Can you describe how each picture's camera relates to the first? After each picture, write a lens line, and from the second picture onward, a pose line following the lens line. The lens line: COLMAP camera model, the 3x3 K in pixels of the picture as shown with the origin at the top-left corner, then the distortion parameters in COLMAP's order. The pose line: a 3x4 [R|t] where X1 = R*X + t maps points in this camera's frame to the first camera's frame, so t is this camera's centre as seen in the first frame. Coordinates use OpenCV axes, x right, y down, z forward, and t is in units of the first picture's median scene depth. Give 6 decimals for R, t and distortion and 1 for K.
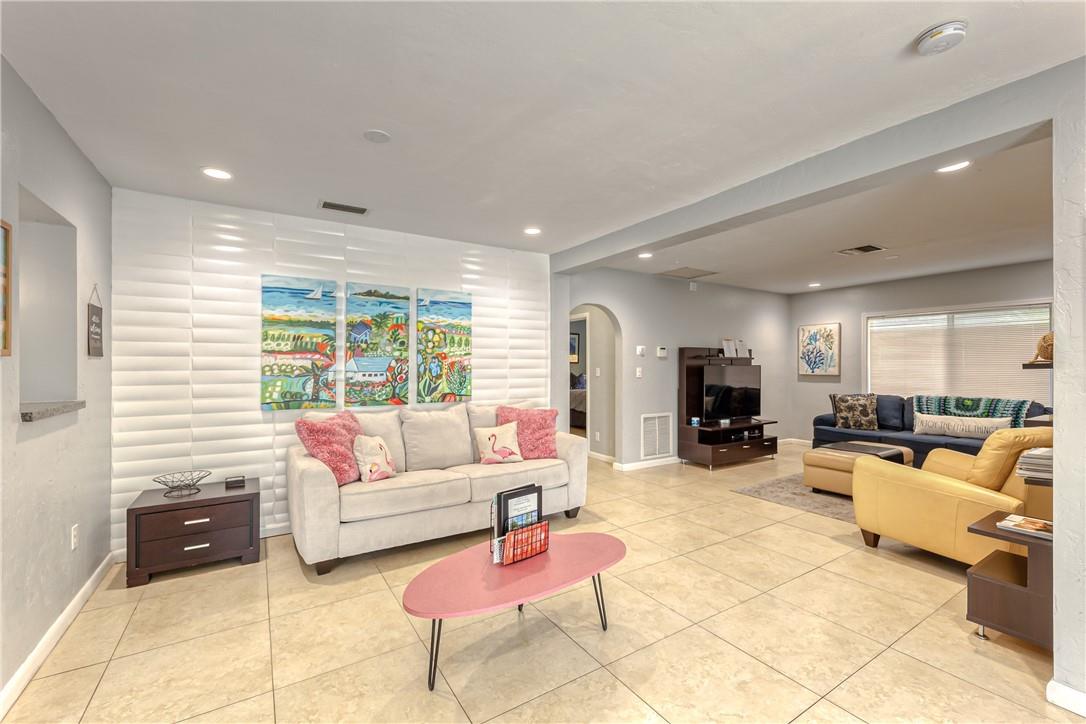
lens RADIAL K [[453.5, 0, 543.1], [0, 453.5, 360.7], [0, 0, 1]] dist [0.000178, -0.000828]
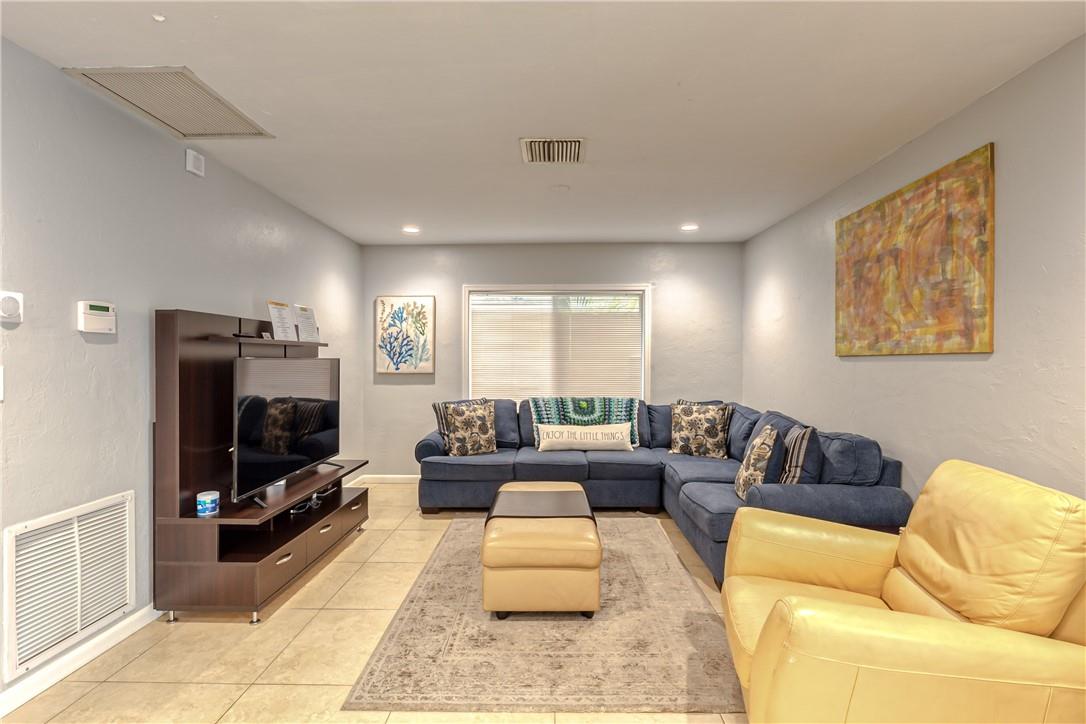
lens RADIAL K [[504.9, 0, 542.1], [0, 504.9, 361.3], [0, 0, 1]] dist [0.003915, 0.000776]
pose [[0.556713, -0.005112, 0.830689, 0.194434], [-0.007535, 0.999909, 0.011203, 0.007962], [-0.830670, -0.012496, 0.556624, 0.746392]]
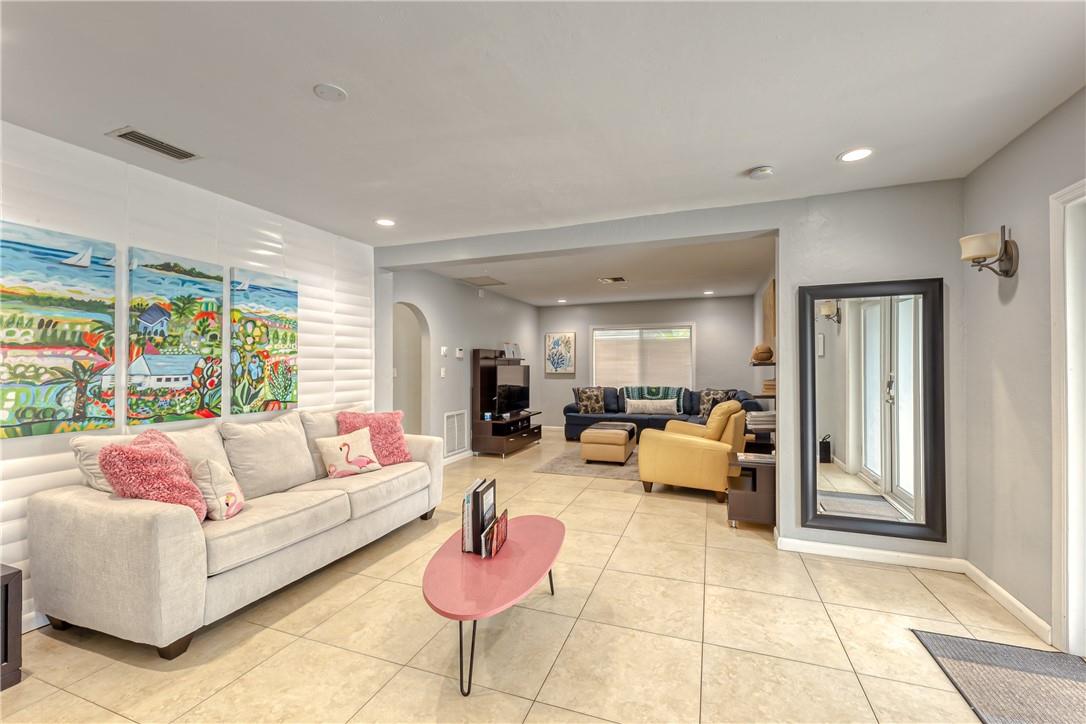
lens RADIAL K [[453.5, 0, 545.2], [0, 453.5, 360.9], [0, 0, 1]] dist [0.000178, -0.000828]
pose [[0.795587, 0.003268, 0.605831, -0.317583], [-0.002138, 0.999994, -0.002587, 0.002224], [-0.605836, 0.000763, 0.795589, 0.052305]]
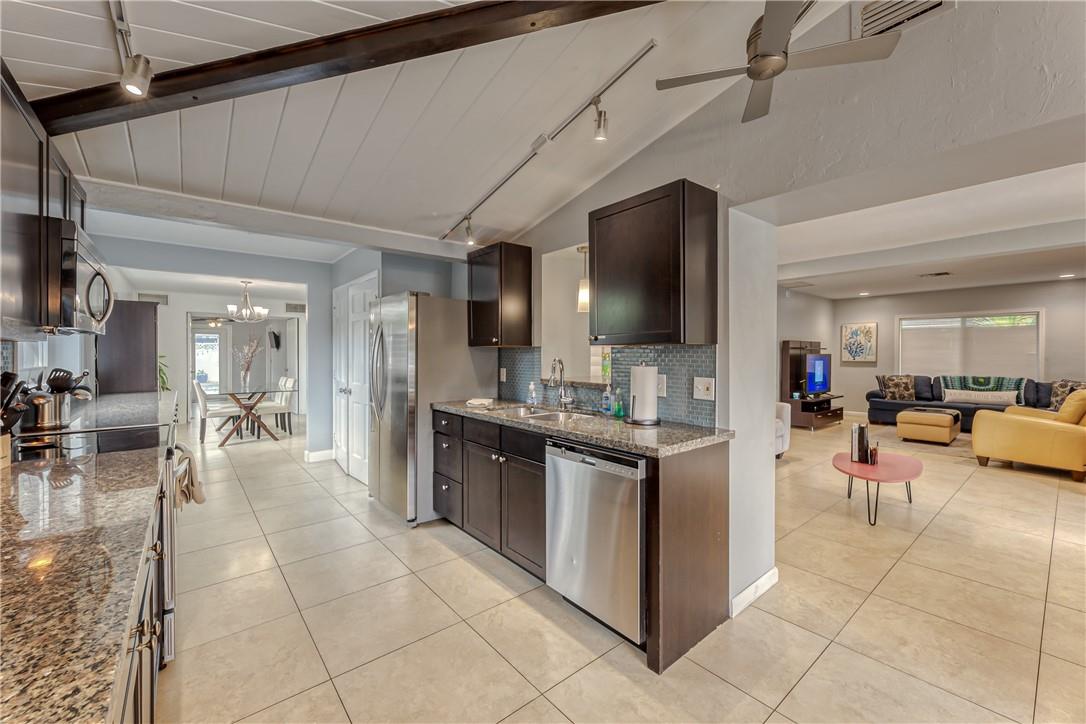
lens RADIAL K [[440.5, 0, 534.0], [0, 440.5, 358.1], [0, 0, 1]] dist [-0.001405, -0.000517]
pose [[0.993359, -0.000207, 0.115055, -0.832101], [-0.001651, 0.999870, 0.016051, 0.004495], [-0.115044, -0.016134, 0.993229, -0.284930]]
